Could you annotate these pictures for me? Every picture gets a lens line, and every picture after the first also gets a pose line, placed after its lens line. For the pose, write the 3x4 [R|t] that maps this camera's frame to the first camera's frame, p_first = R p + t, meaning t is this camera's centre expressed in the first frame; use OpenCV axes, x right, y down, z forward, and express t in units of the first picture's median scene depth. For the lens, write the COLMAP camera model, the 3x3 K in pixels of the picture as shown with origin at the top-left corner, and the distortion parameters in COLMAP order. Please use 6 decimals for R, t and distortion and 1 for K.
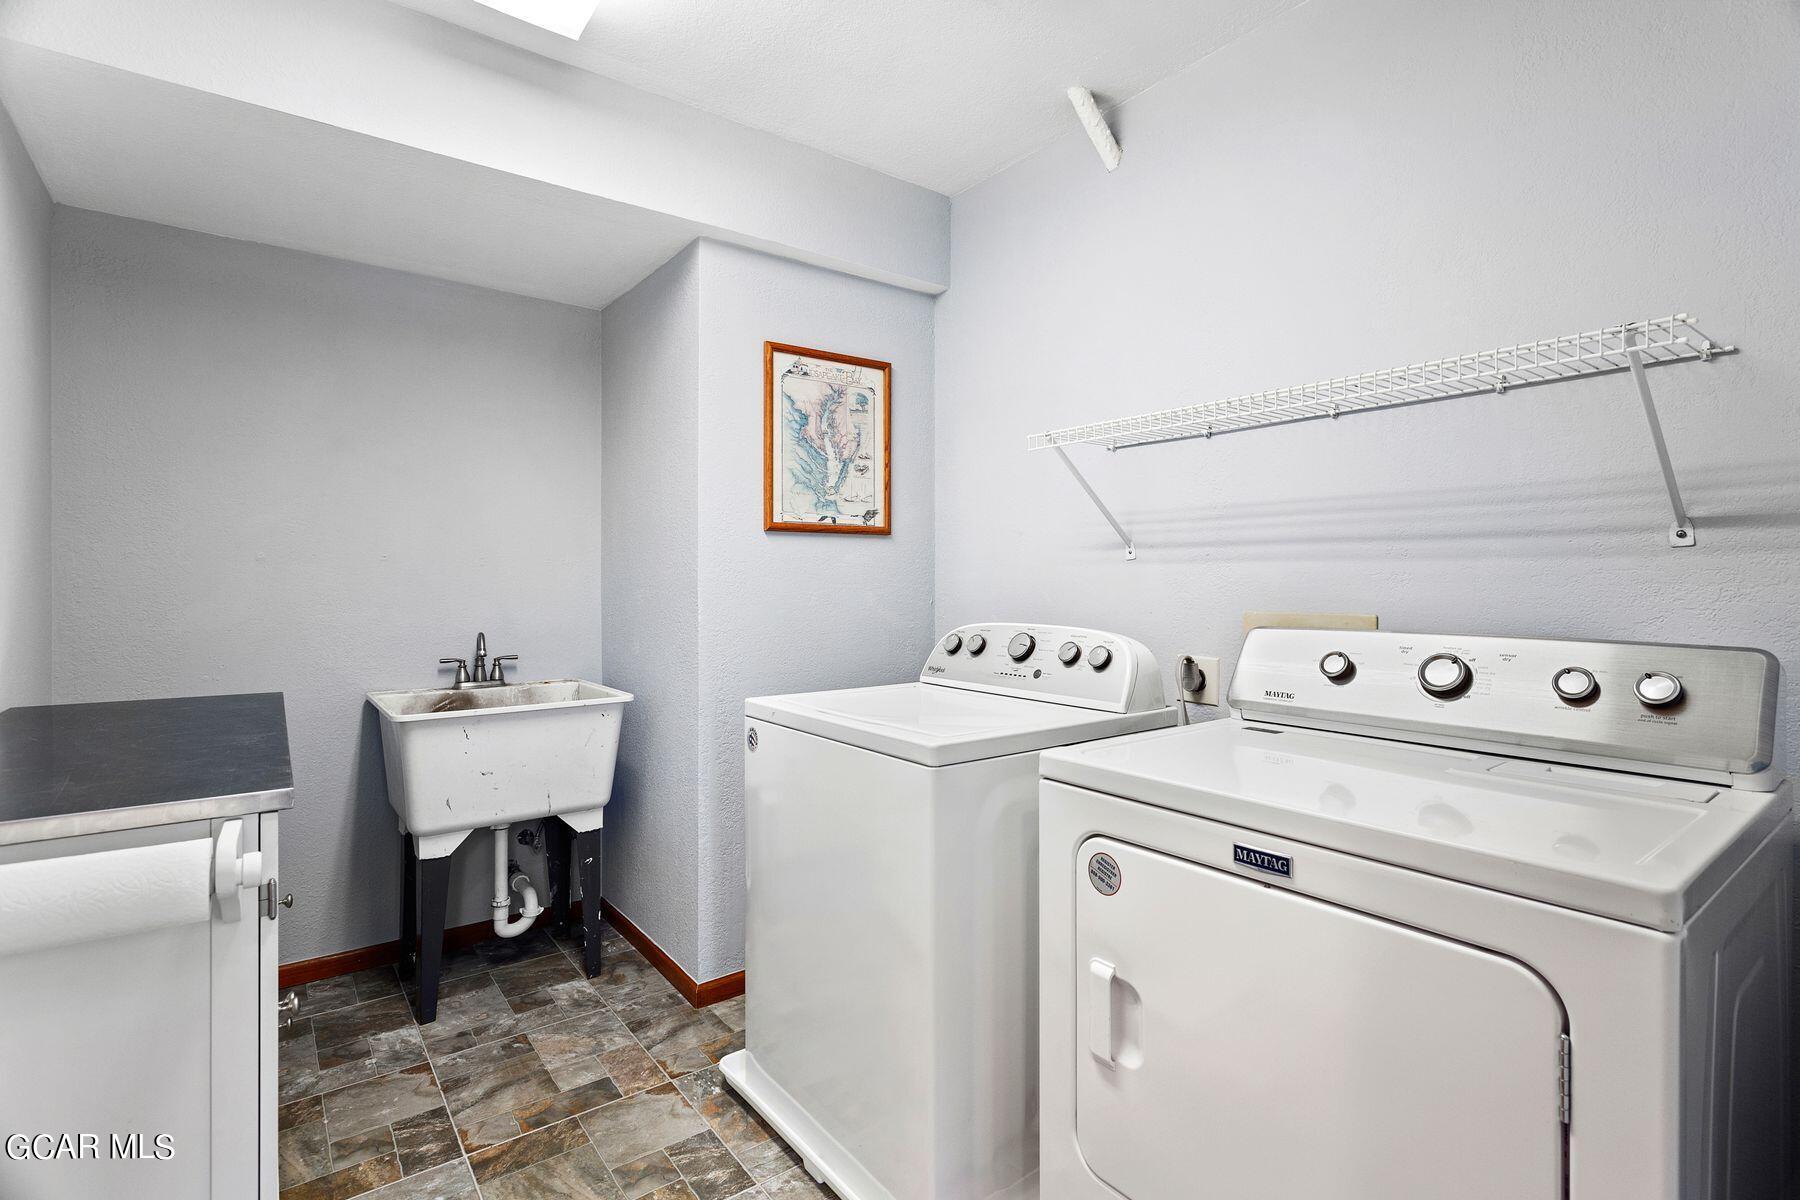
lens RADIAL K [[851.7, 0, 899.8], [0, 851.7, 595.5], [0, 0, 1]] dist [0.003228, 0.000152]
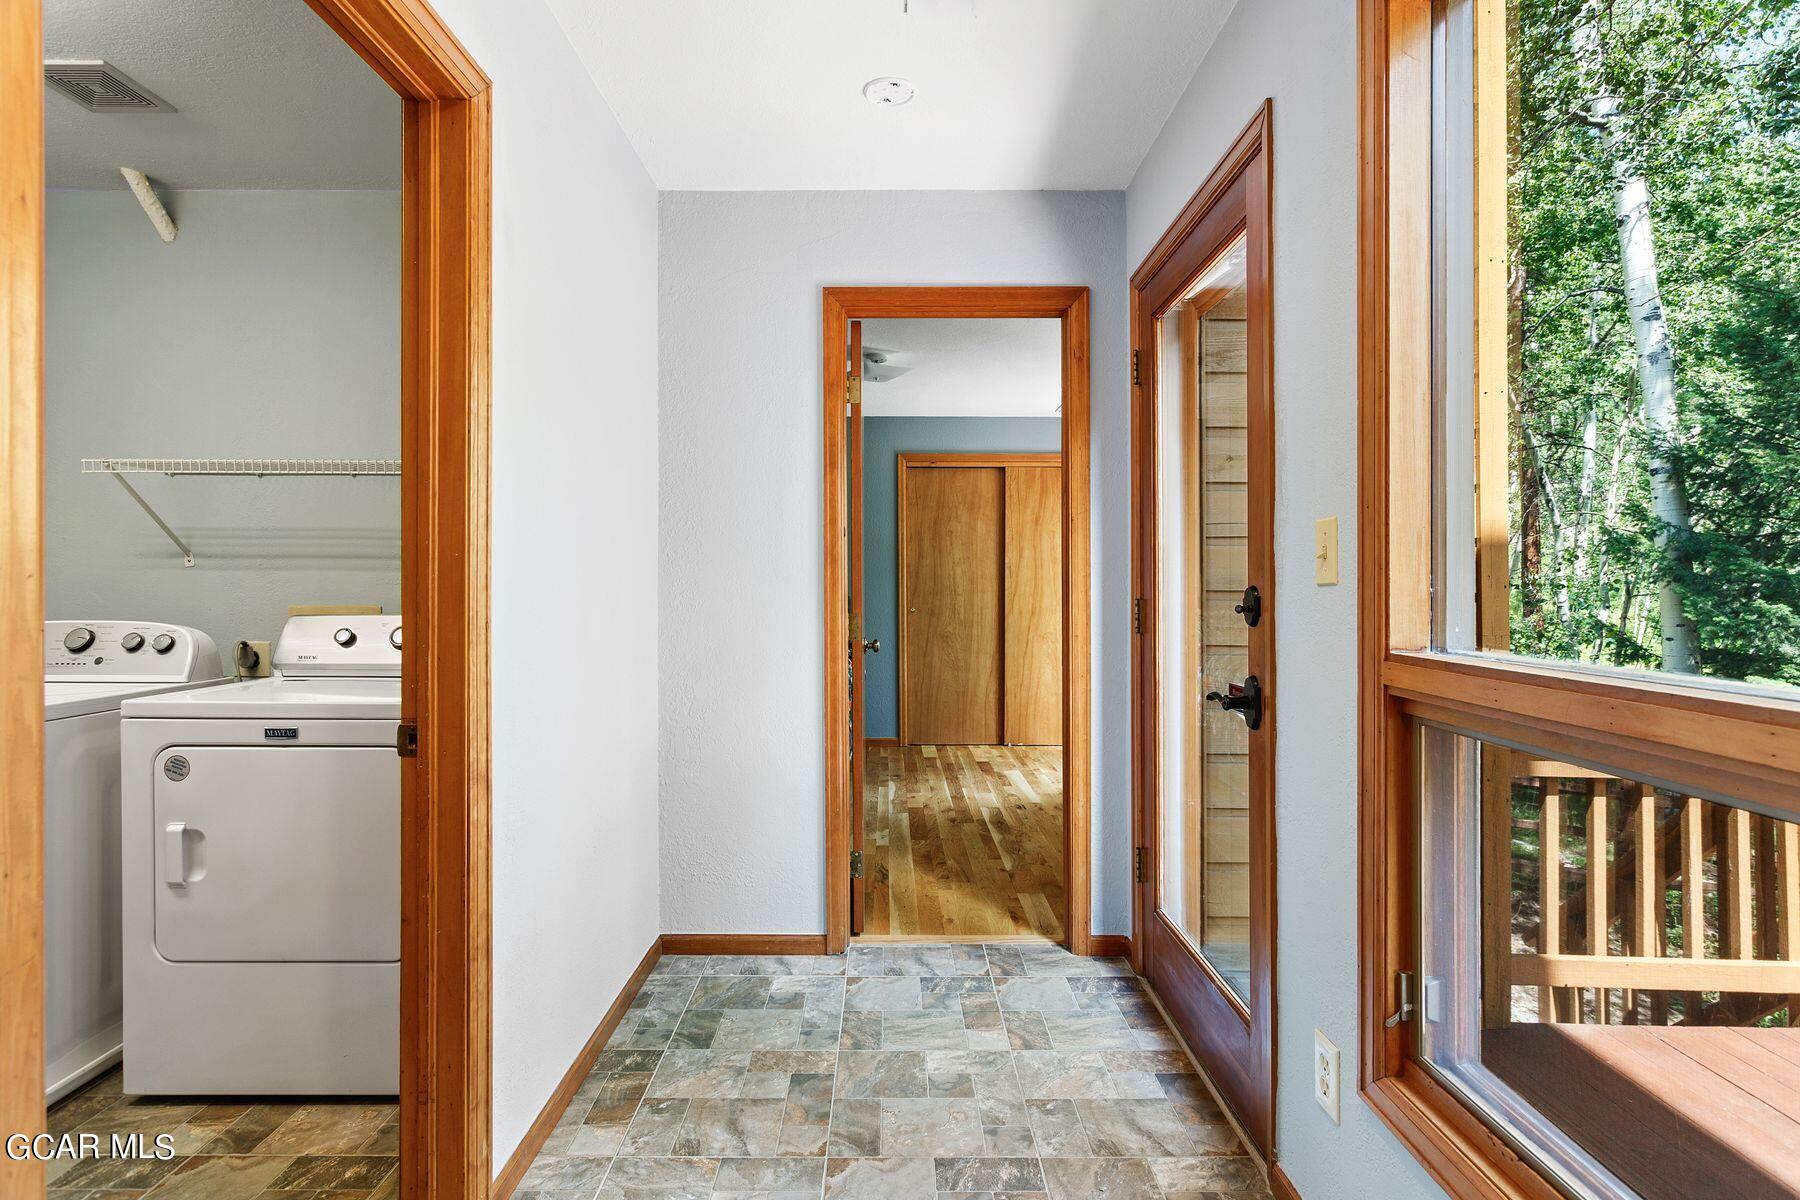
lens RADIAL K [[937.5, 0, 896.9], [0, 937.5, 585.6], [0, 0, 1]] dist [0.005393, 0.000873]
pose [[0.605729, -0.002164, 0.795668, -0.269028], [0.010266, 0.999934, -0.005096, 0.003712], [-0.795605, 0.011255, 0.605712, -0.893802]]
